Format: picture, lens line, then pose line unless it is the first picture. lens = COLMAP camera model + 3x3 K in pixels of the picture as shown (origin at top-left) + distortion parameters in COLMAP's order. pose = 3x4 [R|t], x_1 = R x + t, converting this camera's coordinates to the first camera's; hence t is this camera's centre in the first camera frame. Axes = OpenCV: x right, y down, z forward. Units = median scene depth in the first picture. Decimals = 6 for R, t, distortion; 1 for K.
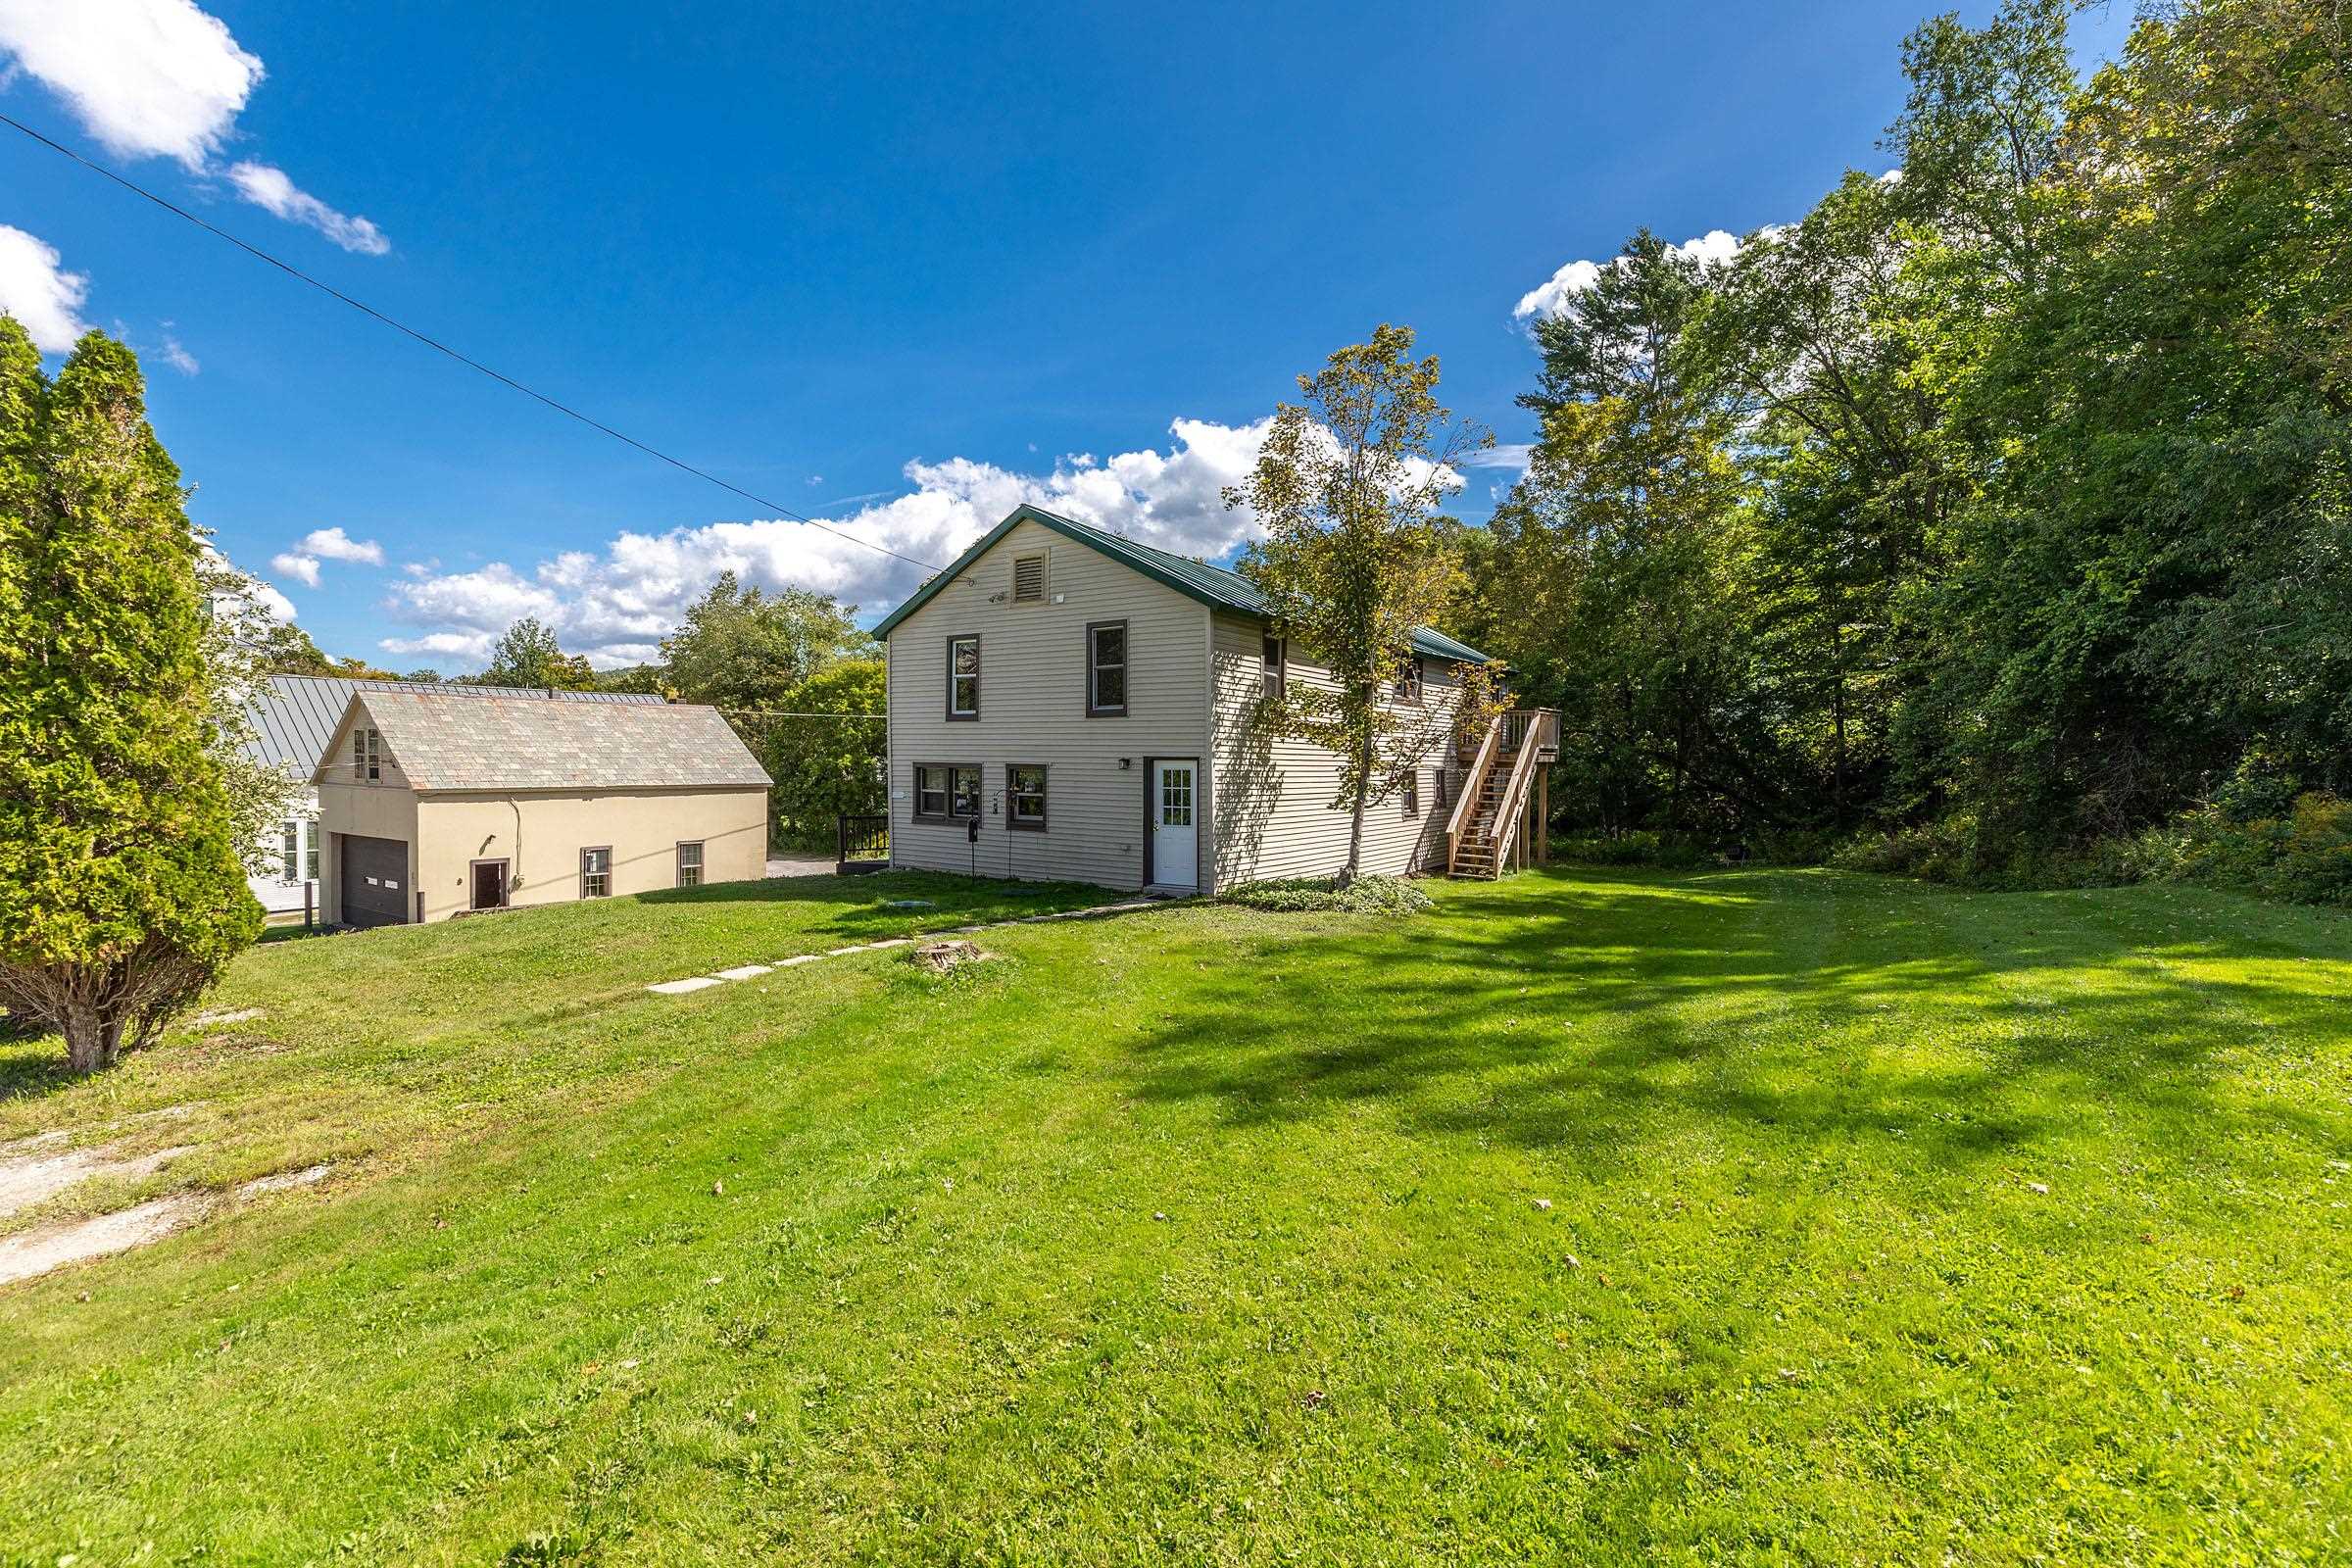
lens RADIAL K [[1069.4, 0, 1208.0], [0, 1069.4, 765.6], [0, 0, 1]] dist [0.005088, 0.000027]
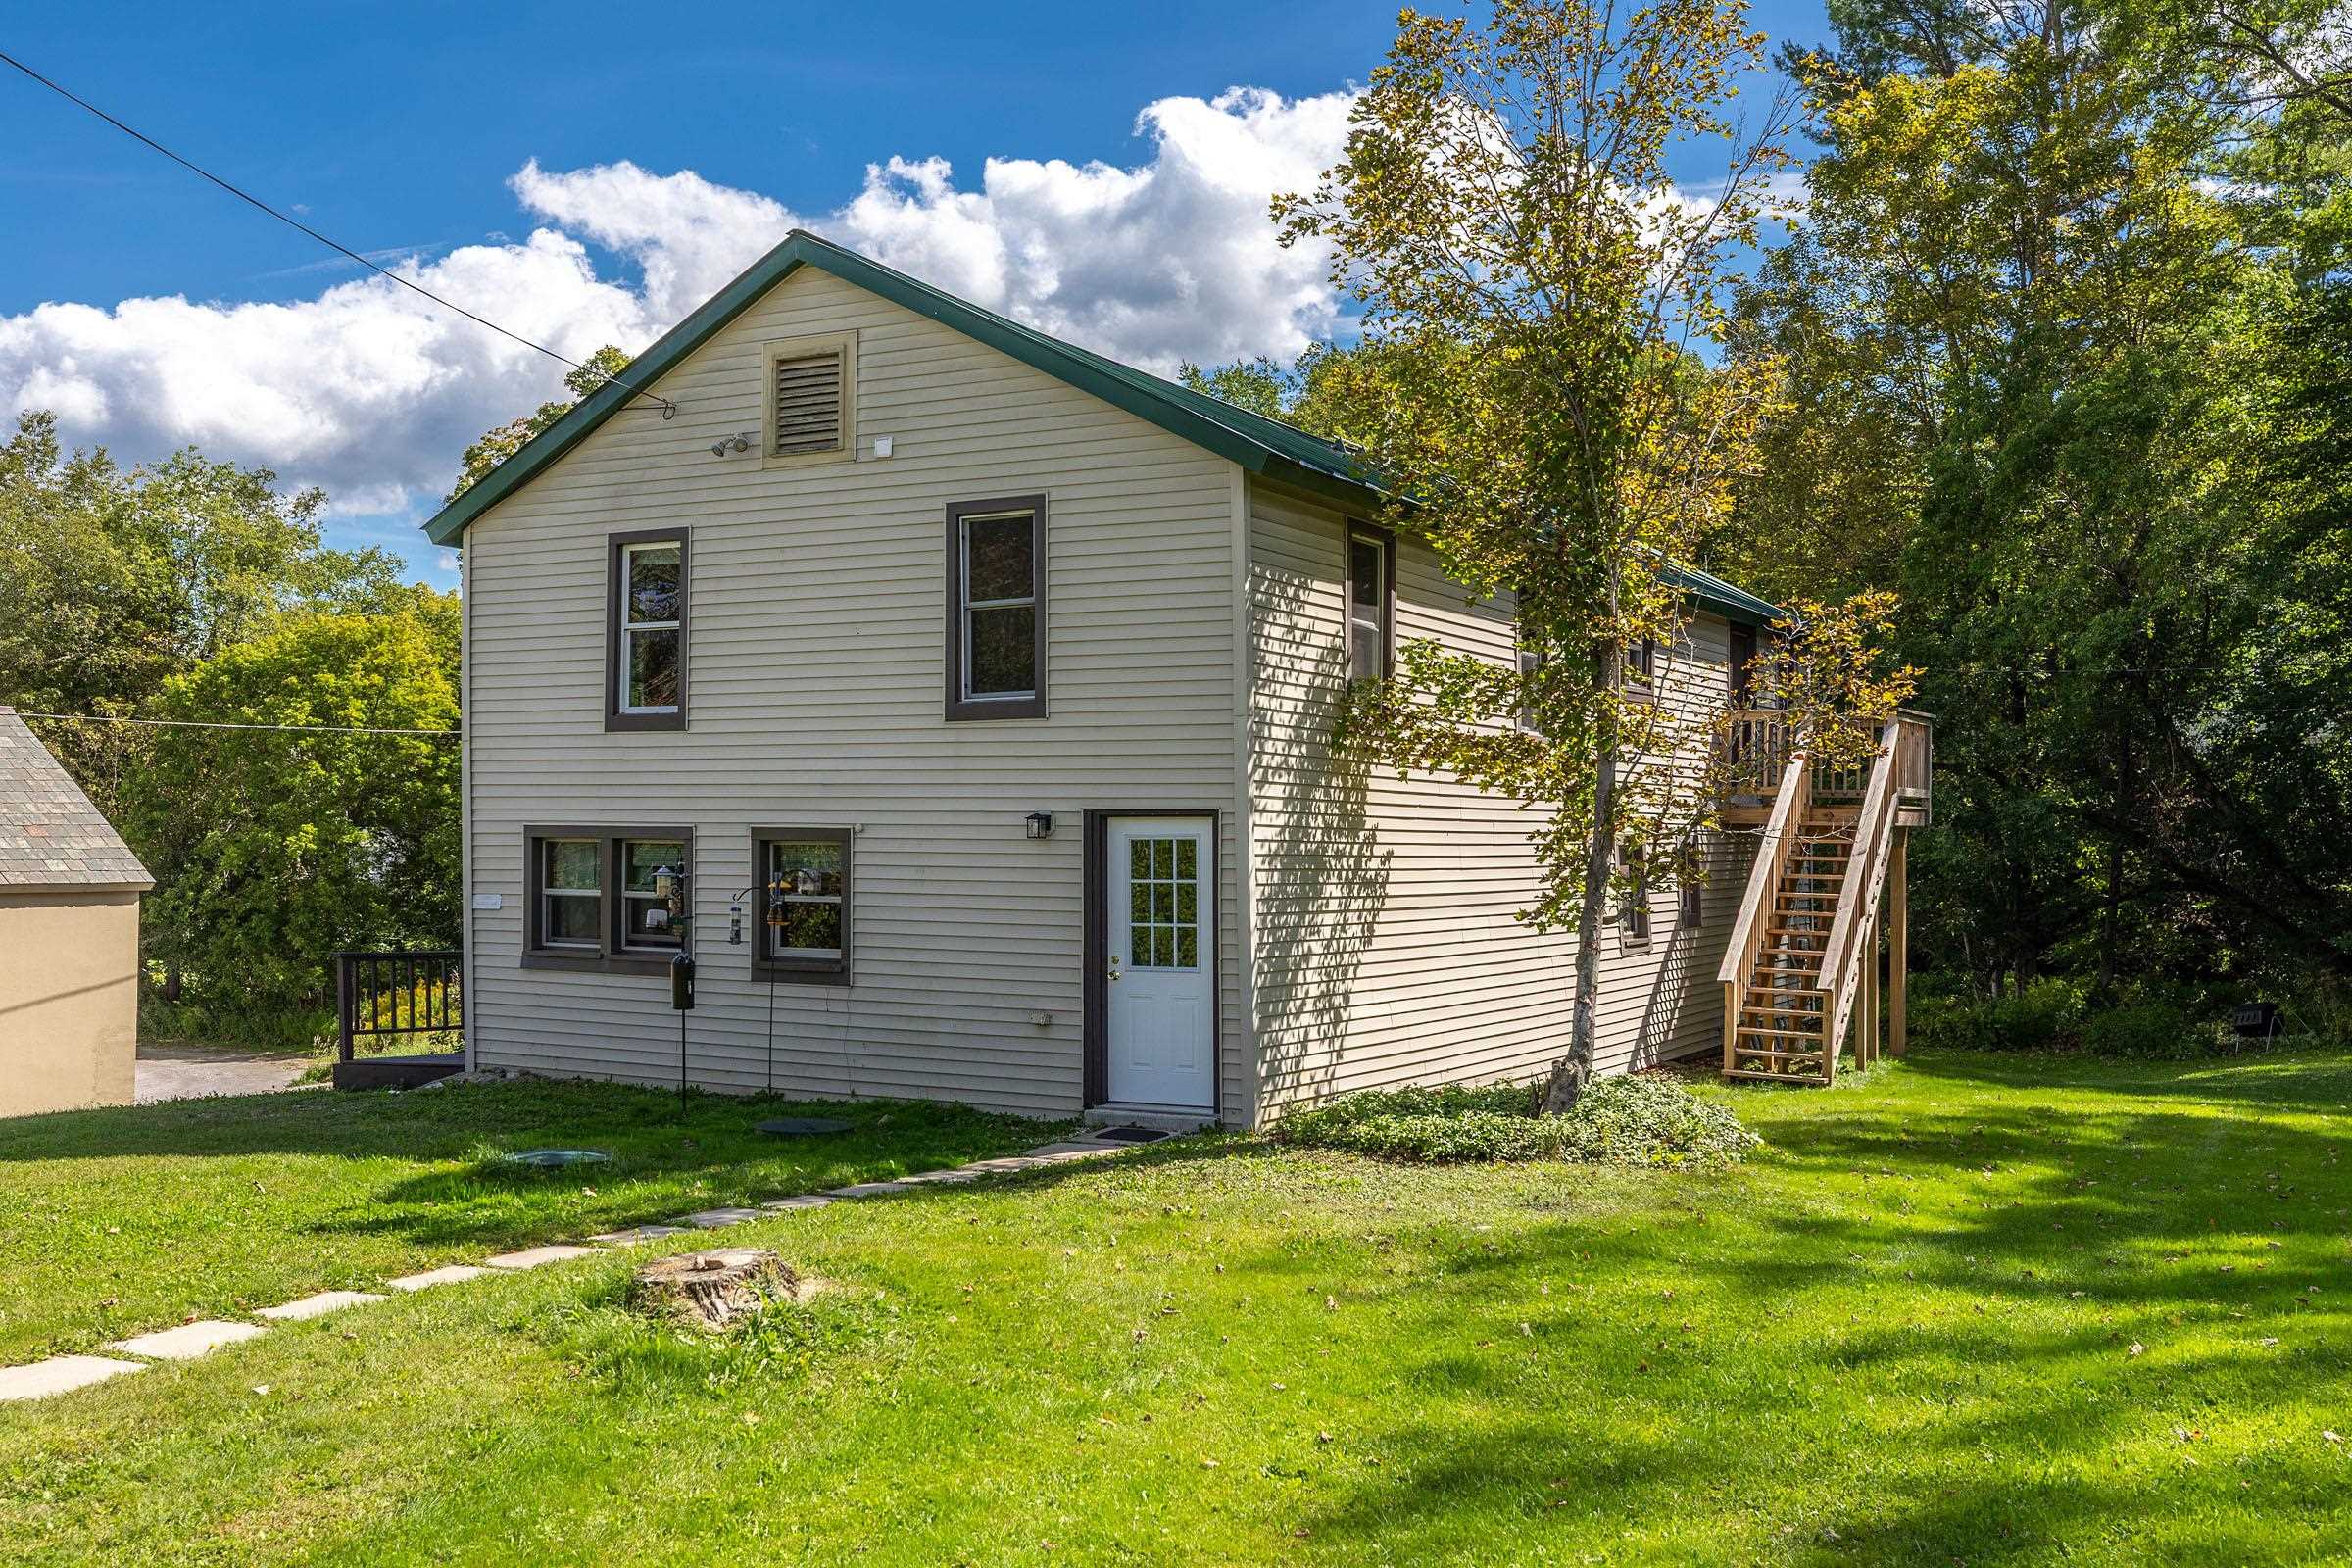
lens RADIAL K [[2258.1, 0, 1243.2], [0, 2258.1, 795.1], [0, 0, 1]] dist [-0.001868, 0.012137]
pose [[0.996880, -0.001202, 0.078924, -0.065419], [0.003089, 0.999712, -0.023789, 0.007513], [-0.078873, 0.023958, 0.996597, 0.077230]]
